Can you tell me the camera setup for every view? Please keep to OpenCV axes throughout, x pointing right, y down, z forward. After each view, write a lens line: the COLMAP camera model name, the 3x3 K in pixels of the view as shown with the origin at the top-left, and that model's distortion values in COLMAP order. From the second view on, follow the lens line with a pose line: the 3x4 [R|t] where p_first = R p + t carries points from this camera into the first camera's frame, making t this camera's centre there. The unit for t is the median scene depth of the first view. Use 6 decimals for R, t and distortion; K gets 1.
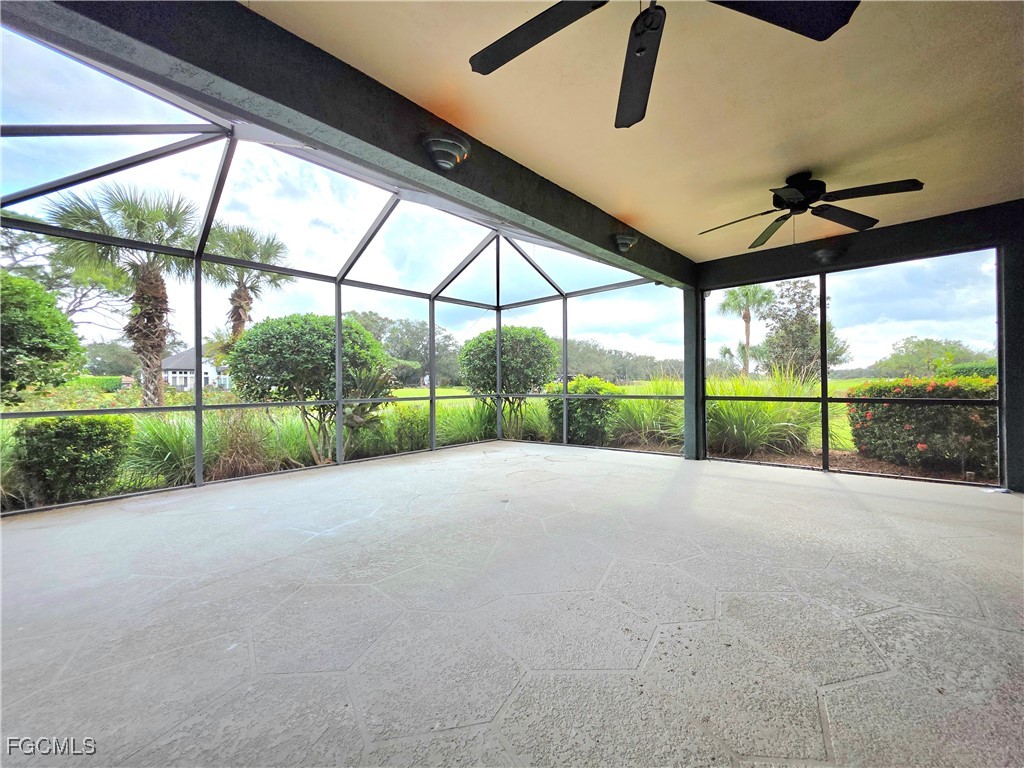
lens RADIAL K [[415.7, 0, 512.0], [0, 415.7, 384.0], [0, 0, 1]] dist [-0.001613, 0.000115]
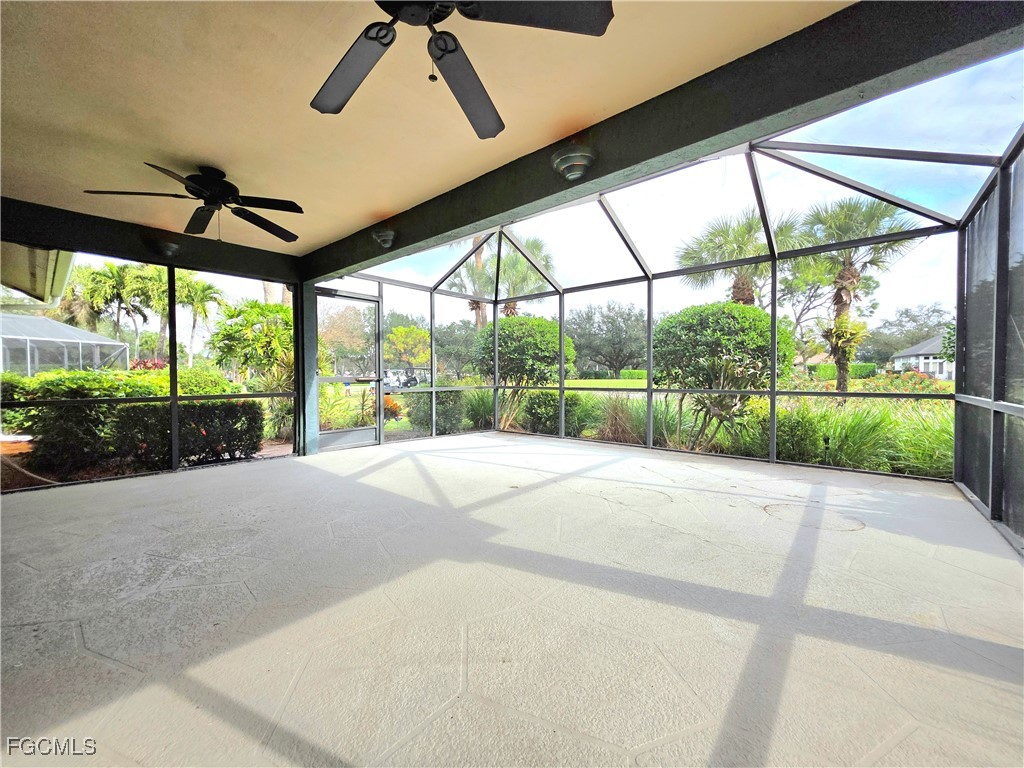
lens RADIAL K [[415.7, 0, 512.0], [0, 415.7, 384.0], [0, 0, 1]] dist [-0.001613, 0.000115]
pose [[0.035031, 0.035037, -0.998772, 1.578441], [-0.001410, 0.999386, 0.035009, -0.026503], [0.999385, 0.000182, 0.035059, 1.468074]]
